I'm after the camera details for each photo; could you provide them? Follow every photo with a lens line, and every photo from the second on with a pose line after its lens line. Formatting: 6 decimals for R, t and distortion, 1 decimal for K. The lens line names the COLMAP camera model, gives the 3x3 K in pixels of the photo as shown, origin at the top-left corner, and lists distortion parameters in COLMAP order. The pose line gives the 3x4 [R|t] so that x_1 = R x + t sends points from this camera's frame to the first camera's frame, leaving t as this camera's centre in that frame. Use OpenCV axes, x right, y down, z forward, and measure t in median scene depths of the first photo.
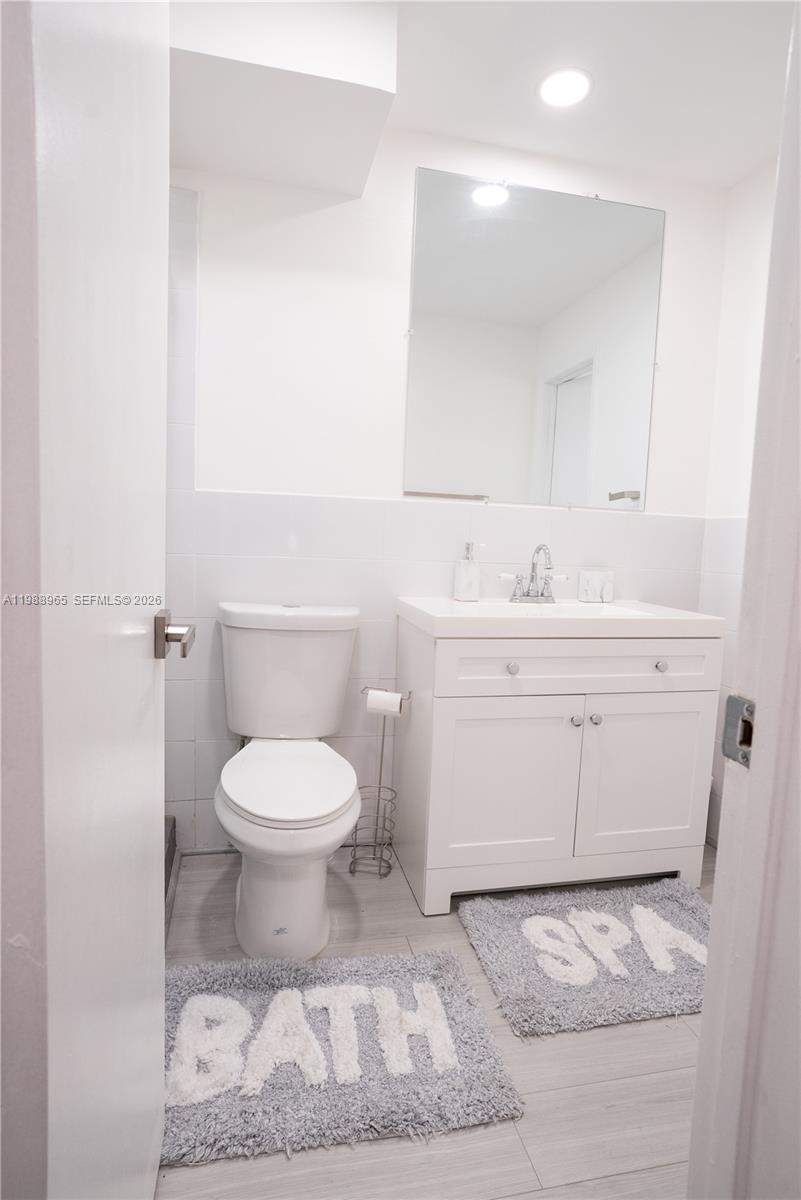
lens RADIAL K [[650.6, 0, 400.5], [0, 650.6, 600.0], [0, 0, 1]] dist [-0.048460, 0.030241]
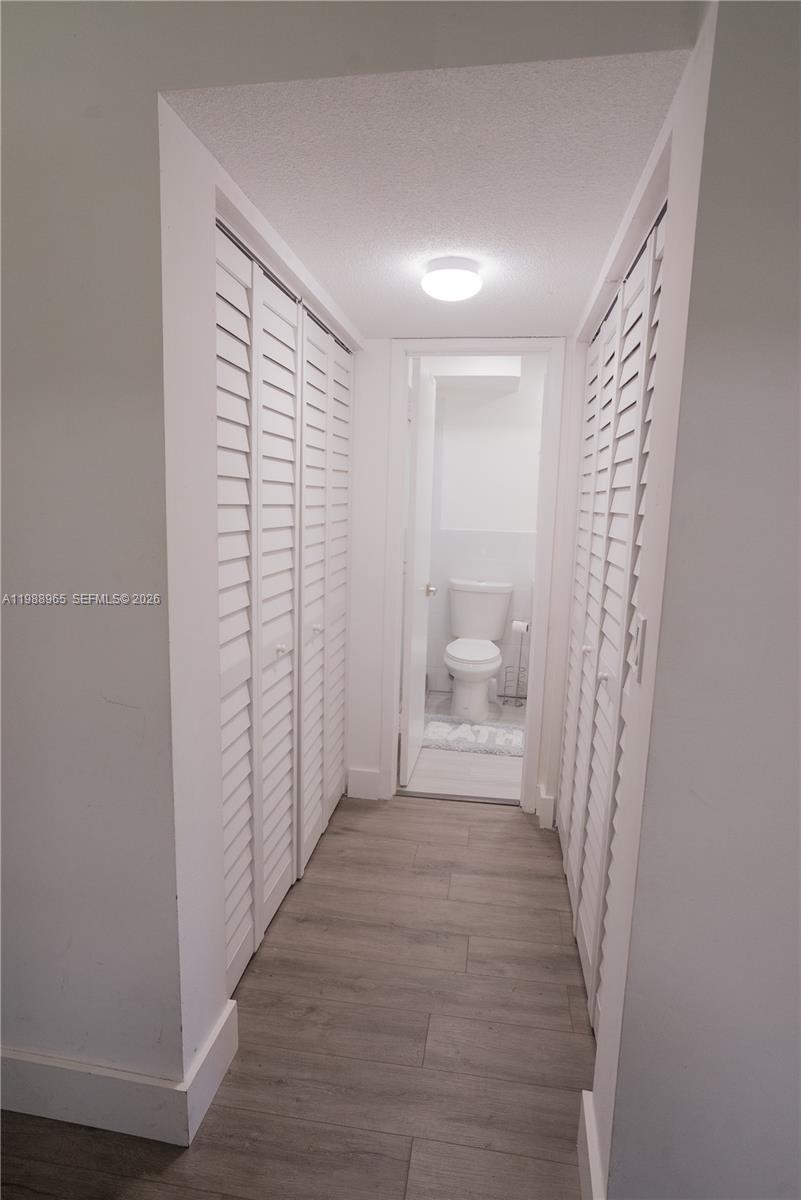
lens RADIAL K [[650.6, 0, 400.5], [0, 650.6, 600.0], [0, 0, 1]] dist [-0.048460, 0.030241]
pose [[0.928357, 0.045722, -0.368867, 0.532878], [-0.028461, 0.998236, 0.052106, -0.047870], [0.370598, -0.037874, 0.928021, -1.564843]]
